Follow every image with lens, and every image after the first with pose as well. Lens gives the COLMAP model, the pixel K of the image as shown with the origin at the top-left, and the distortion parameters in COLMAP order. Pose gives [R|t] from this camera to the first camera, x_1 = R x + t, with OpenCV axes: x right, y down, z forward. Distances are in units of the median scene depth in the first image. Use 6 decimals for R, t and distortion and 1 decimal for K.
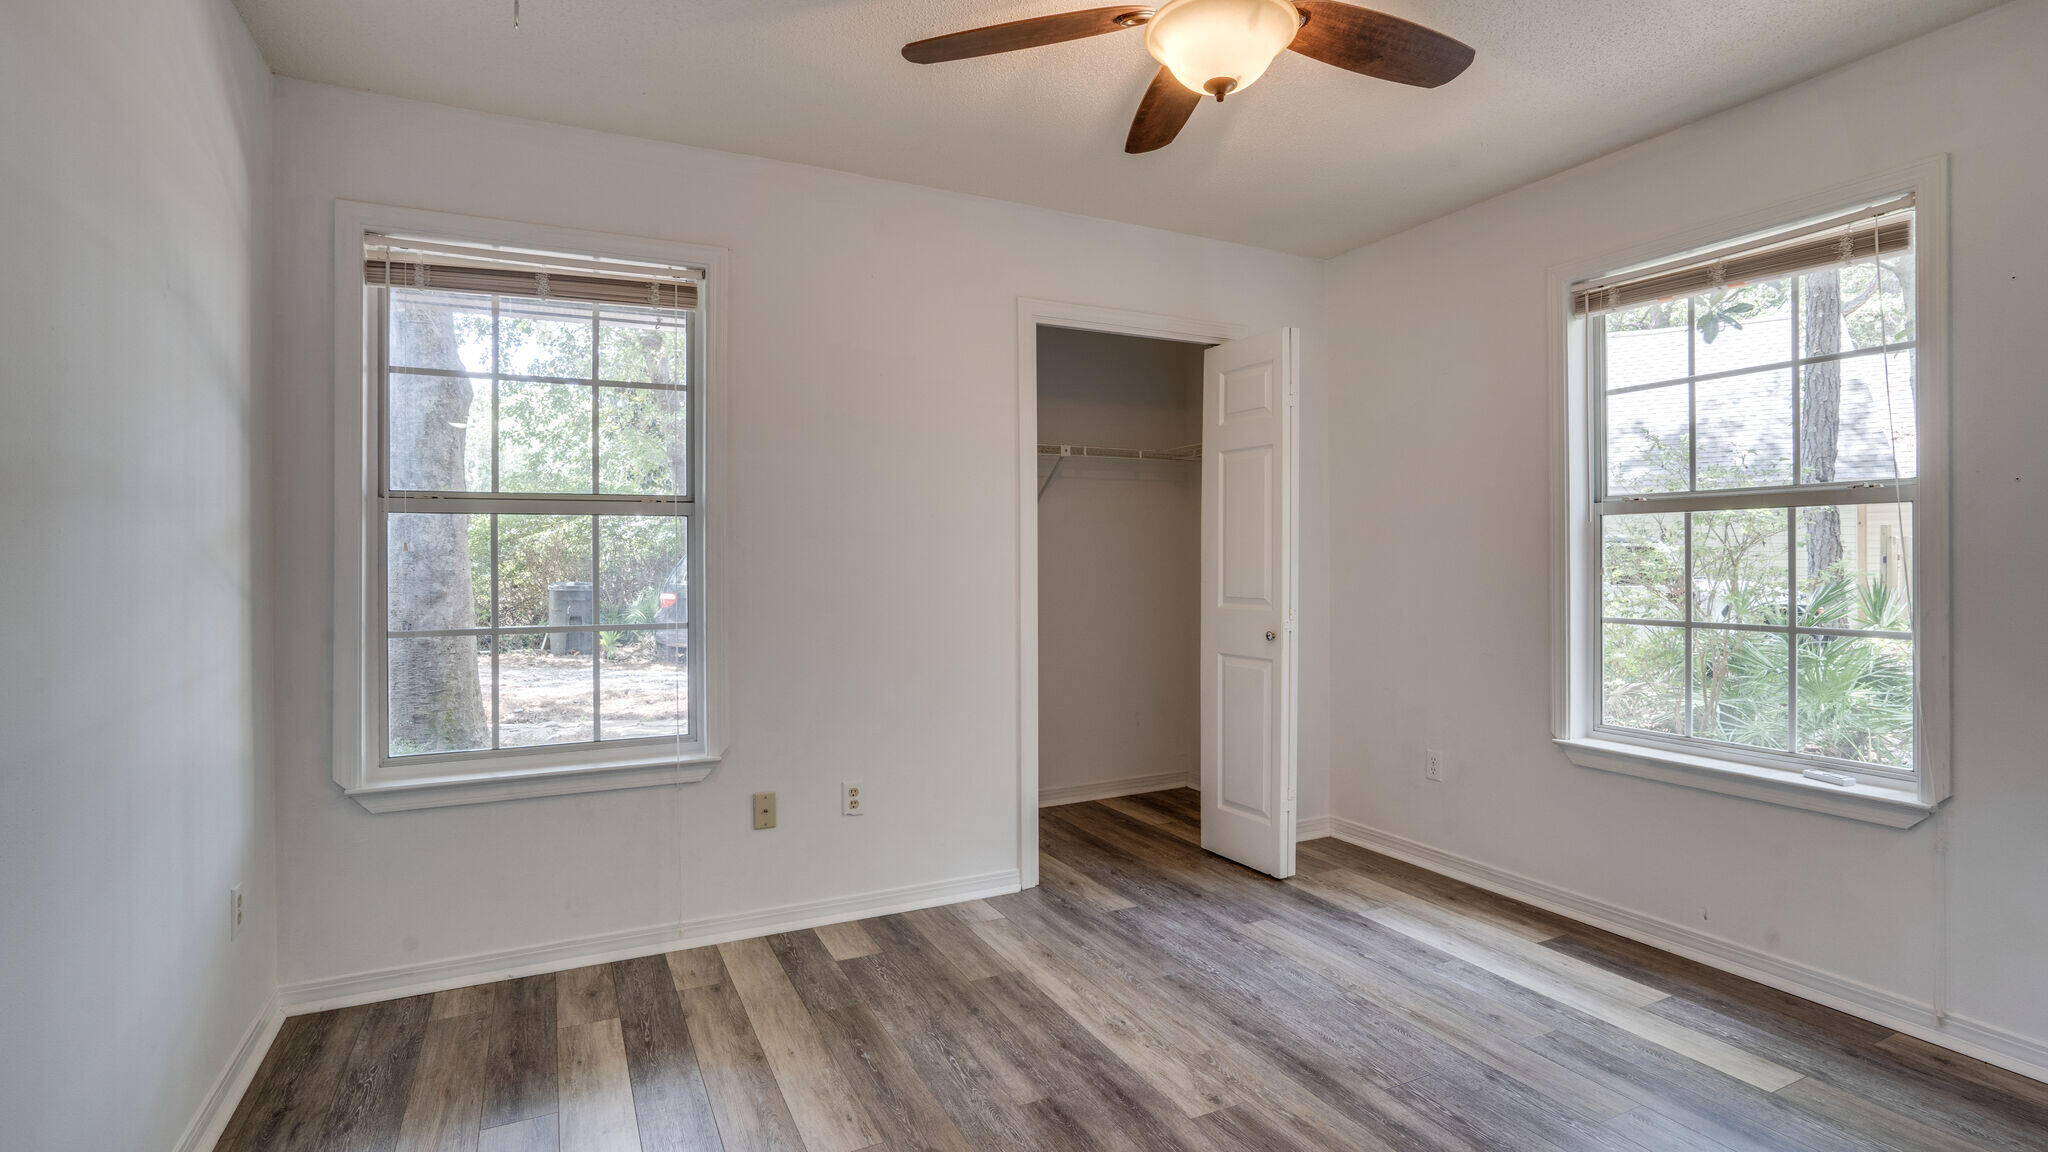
lens RADIAL K [[980.0, 0, 1022.8], [0, 980.0, 559.3], [0, 0, 1]] dist [-0.054073, 0.030582]
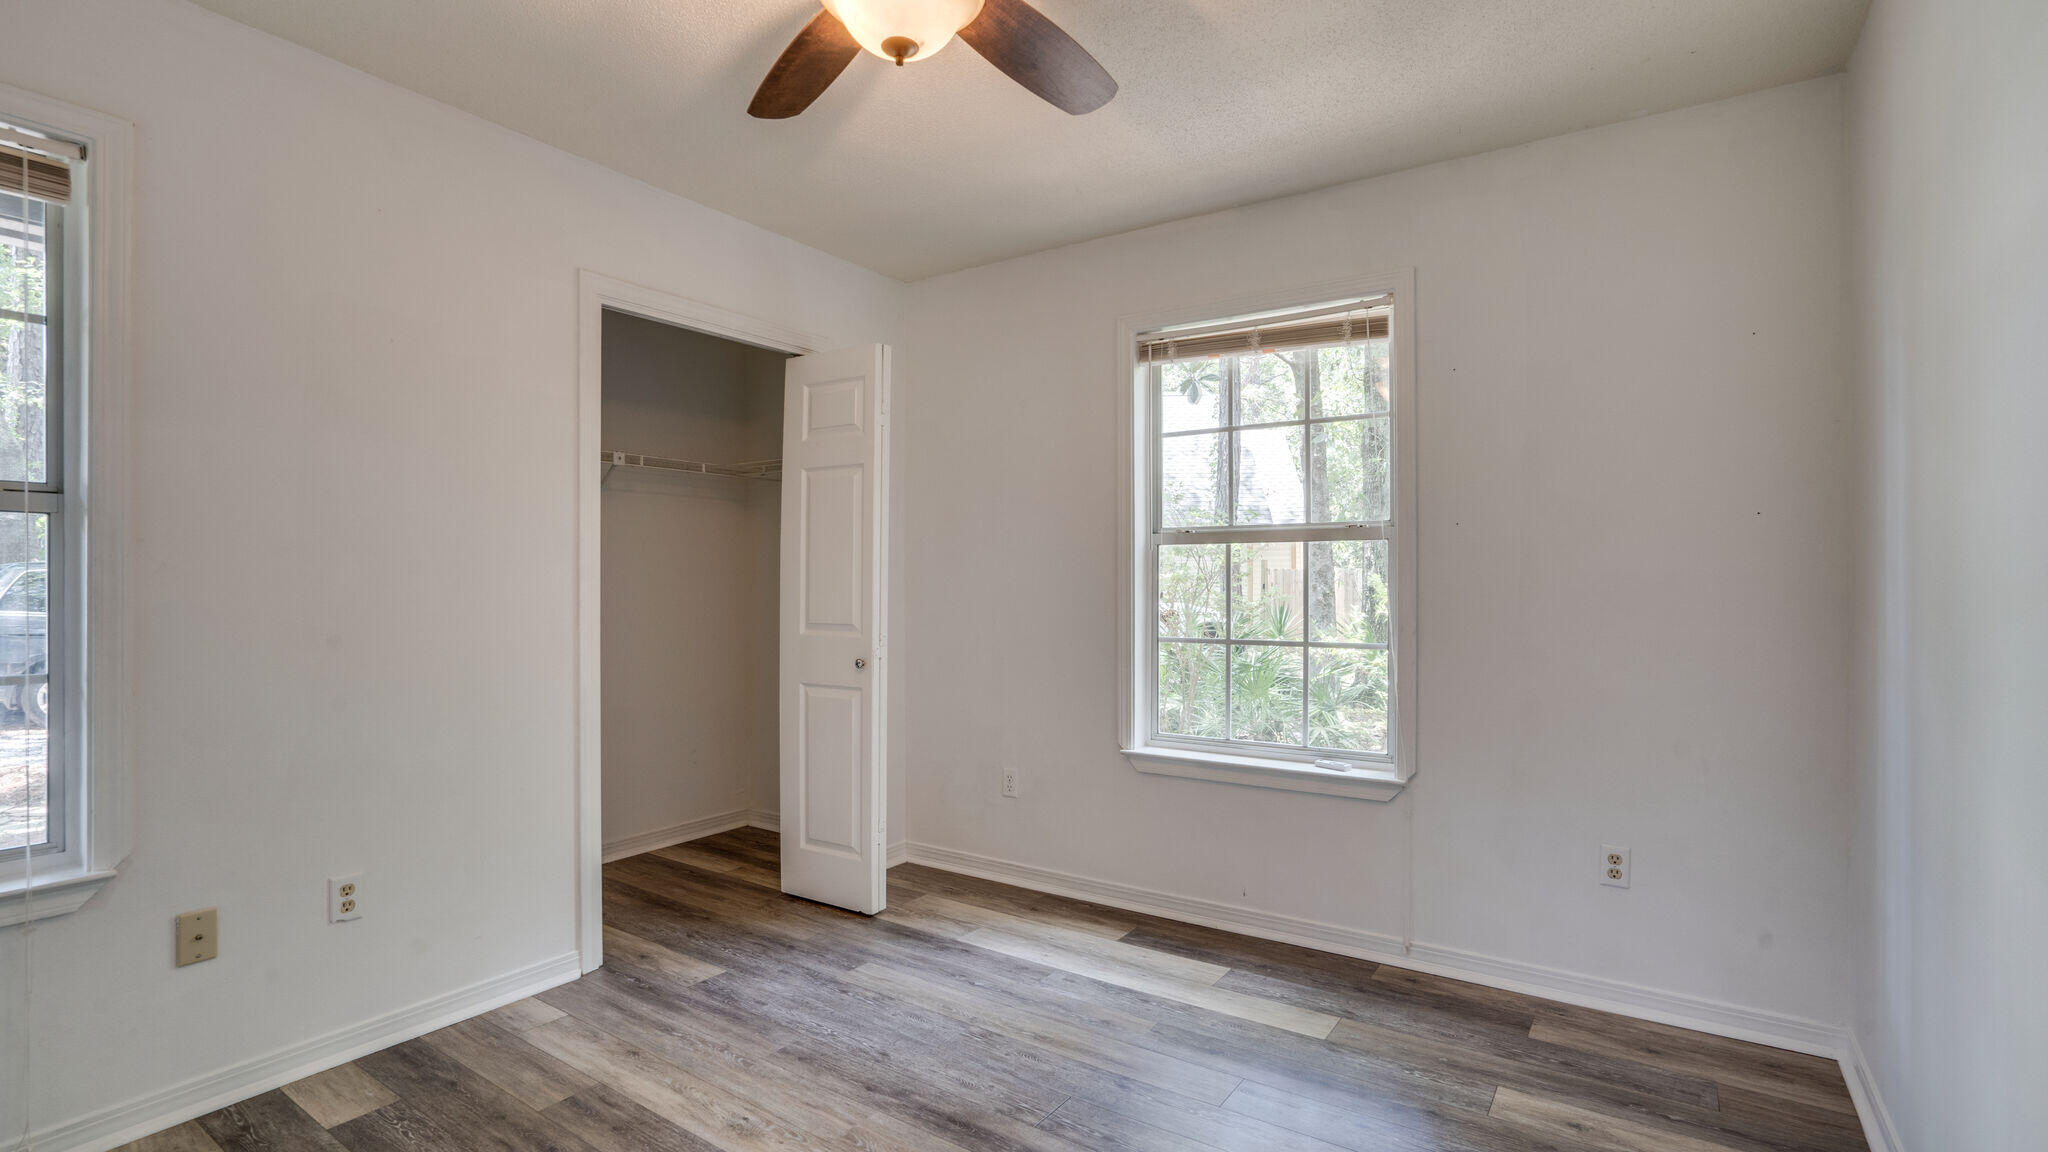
lens RADIAL K [[949.7, 0, 1021.3], [0, 949.7, 582.5], [0, 0, 1]] dist [-0.049577, 0.024973]
pose [[0.872872, 0.005359, 0.487920, -0.074800], [-0.004231, 0.999985, -0.003415, 0.001993], [-0.487931, 0.000917, 0.872882, 0.128001]]
